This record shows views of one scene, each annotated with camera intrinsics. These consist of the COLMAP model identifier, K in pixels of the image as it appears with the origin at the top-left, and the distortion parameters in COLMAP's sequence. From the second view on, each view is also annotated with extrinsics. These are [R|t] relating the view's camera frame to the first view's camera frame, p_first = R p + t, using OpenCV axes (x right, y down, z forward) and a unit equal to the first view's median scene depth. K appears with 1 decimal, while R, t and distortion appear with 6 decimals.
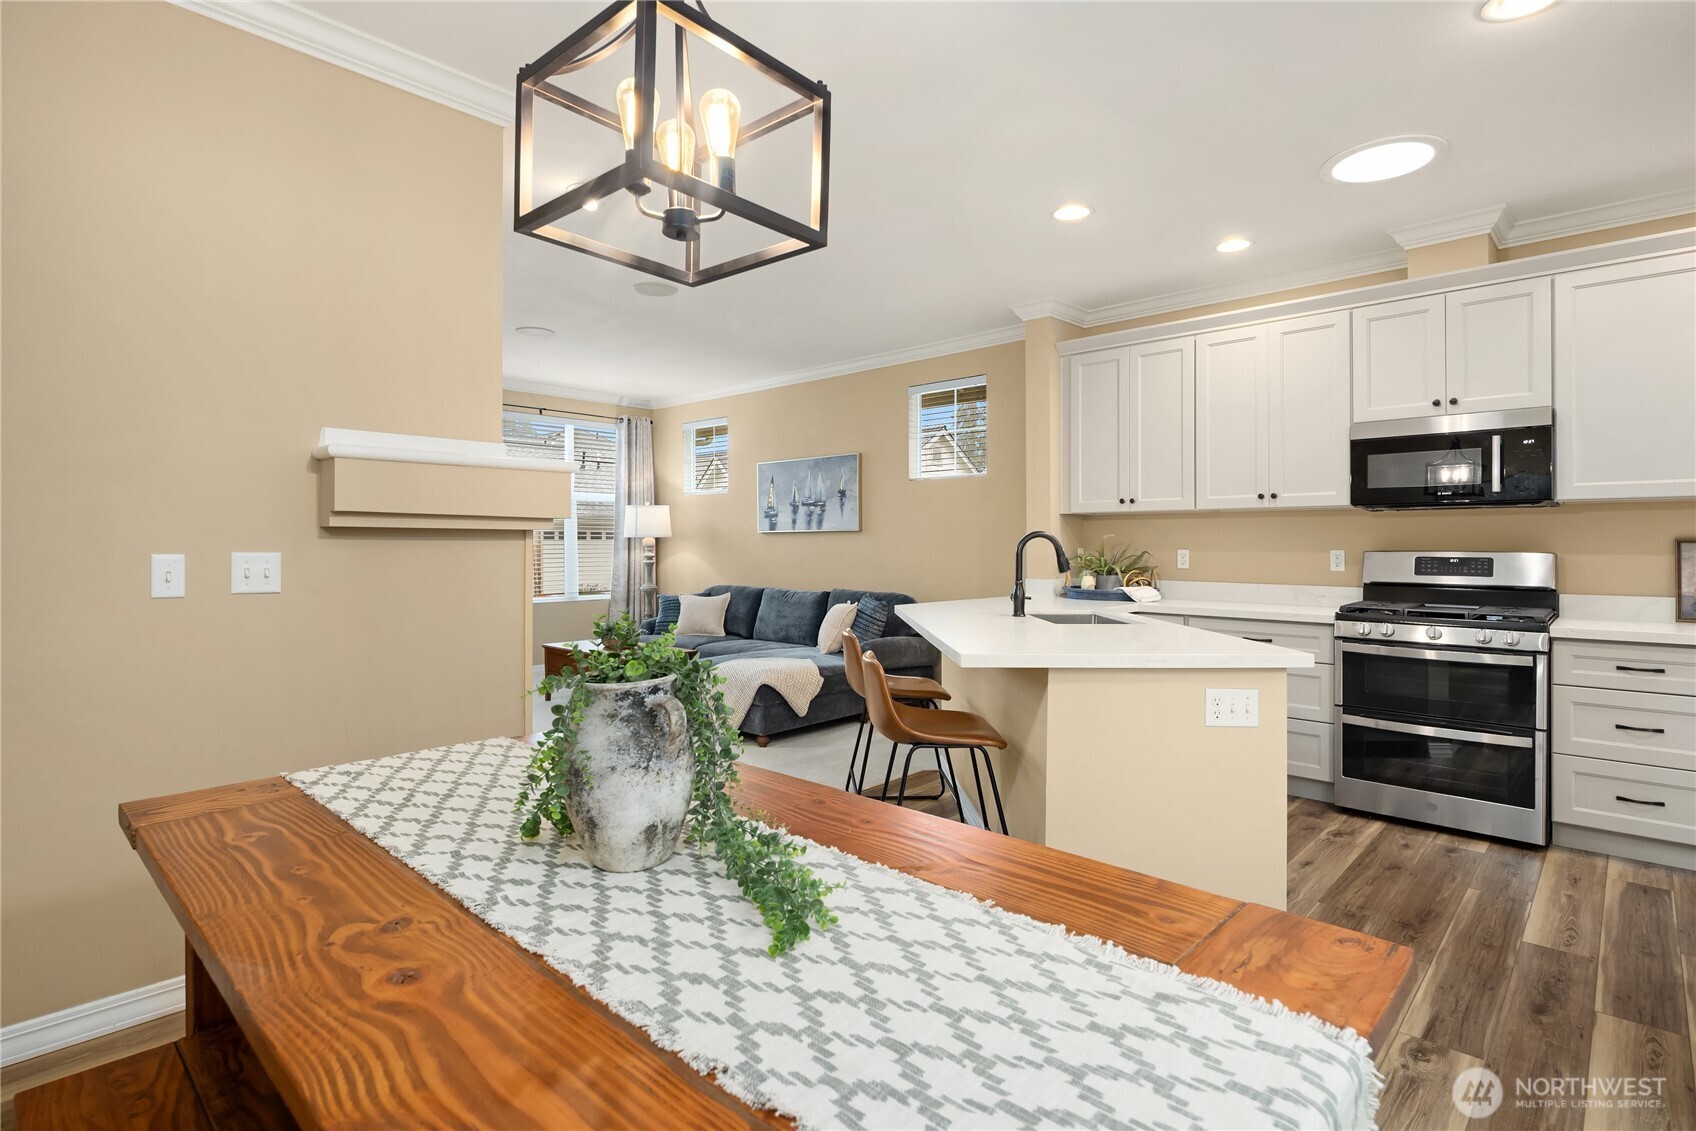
lens RADIAL K [[834.1, 0, 825.0], [0, 834.1, 545.5], [0, 0, 1]] dist [0.001270, -0.004114]
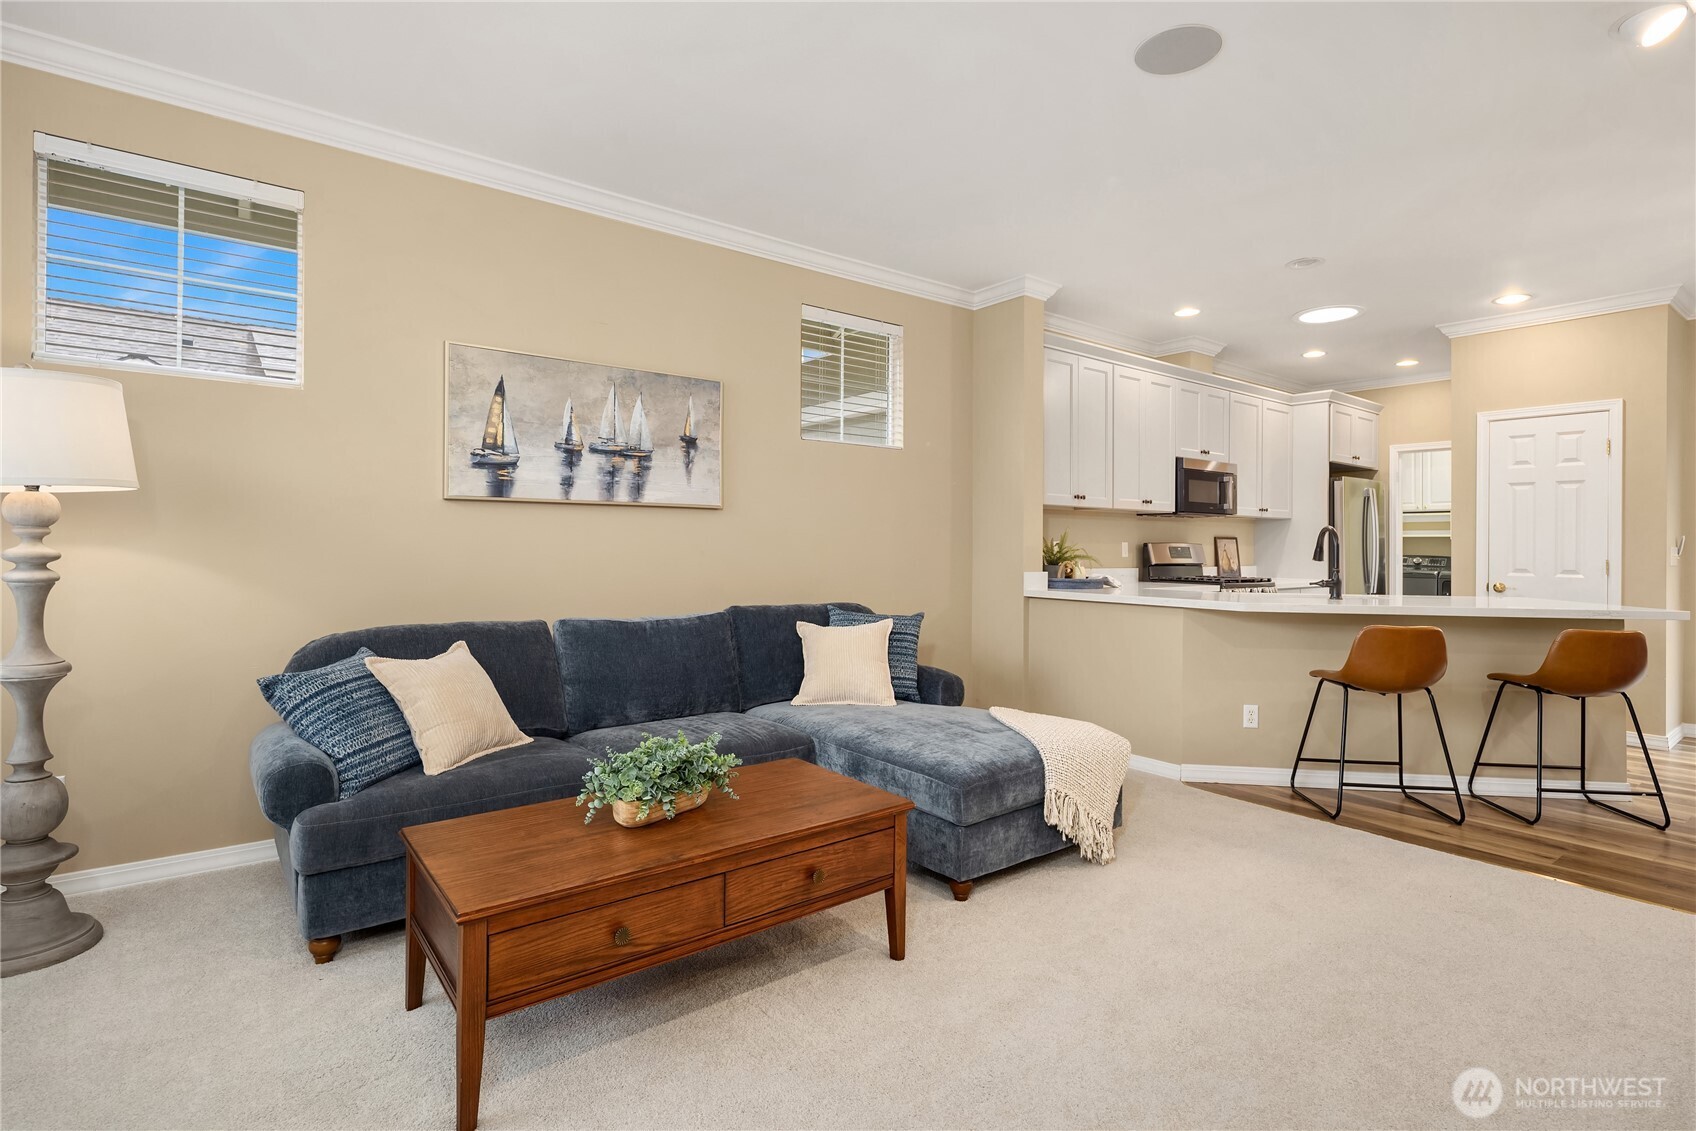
lens RADIAL K [[834.1, 0, 857.0], [0, 834.1, 552.9], [0, 0, 1]] dist [0.001270, -0.004114]
pose [[0.133643, -0.010955, 0.990969, -0.930157], [-0.008223, 0.999892, 0.012163, 0.011471], [-0.990995, -0.009775, 0.133539, 1.388601]]
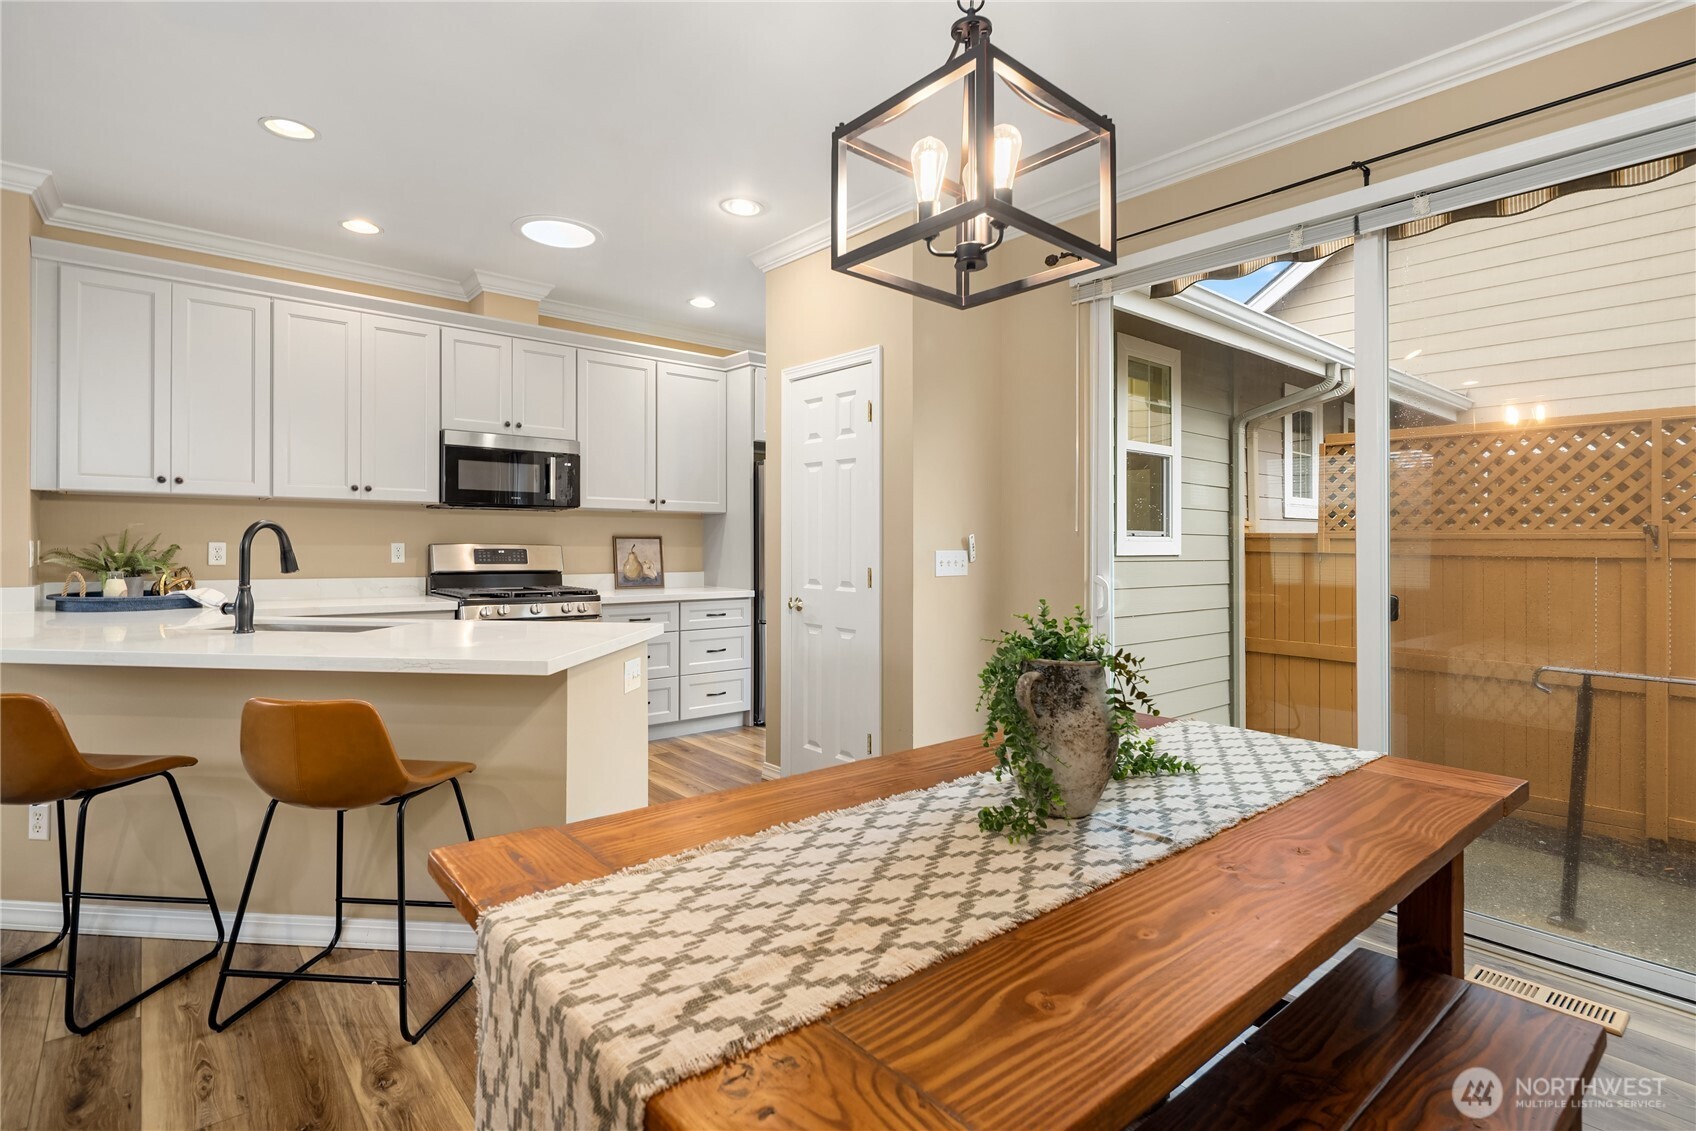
lens RADIAL K [[834.1, 0, 861.6], [0, 834.1, 535.8], [0, 0, 1]] dist [0.001270, -0.004114]
pose [[0.099204, 0.006809, 0.995044, -0.423210], [-0.009183, 0.999940, -0.005927, -0.002897], [-0.995025, -0.008550, 0.099261, 0.338116]]
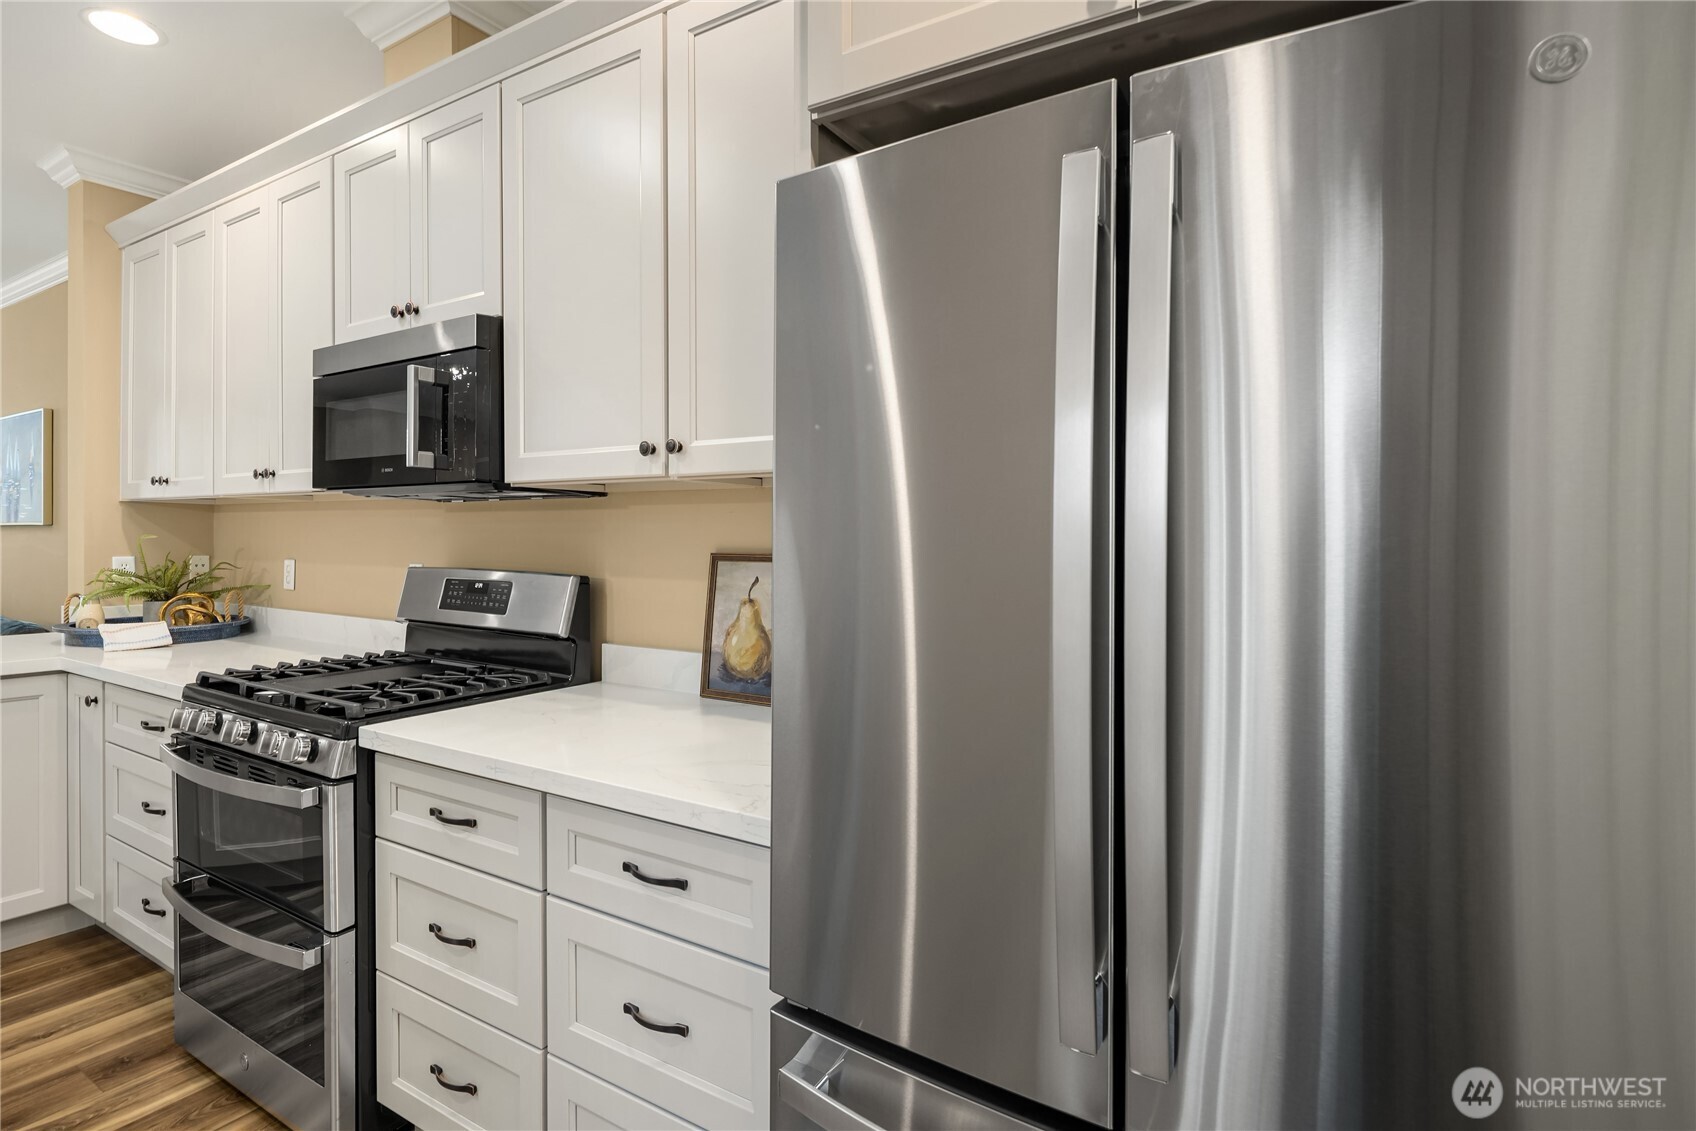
lens RADIAL K [[834.1, 0, 816.1], [0, 834.1, 545.4], [0, 0, 1]] dist [0.001270, -0.004114]
pose [[0.976824, 0.001928, 0.214035, 0.850735], [-0.004058, 0.999947, 0.009510, -0.017208], [-0.214006, -0.010158, 0.976780, 0.361357]]
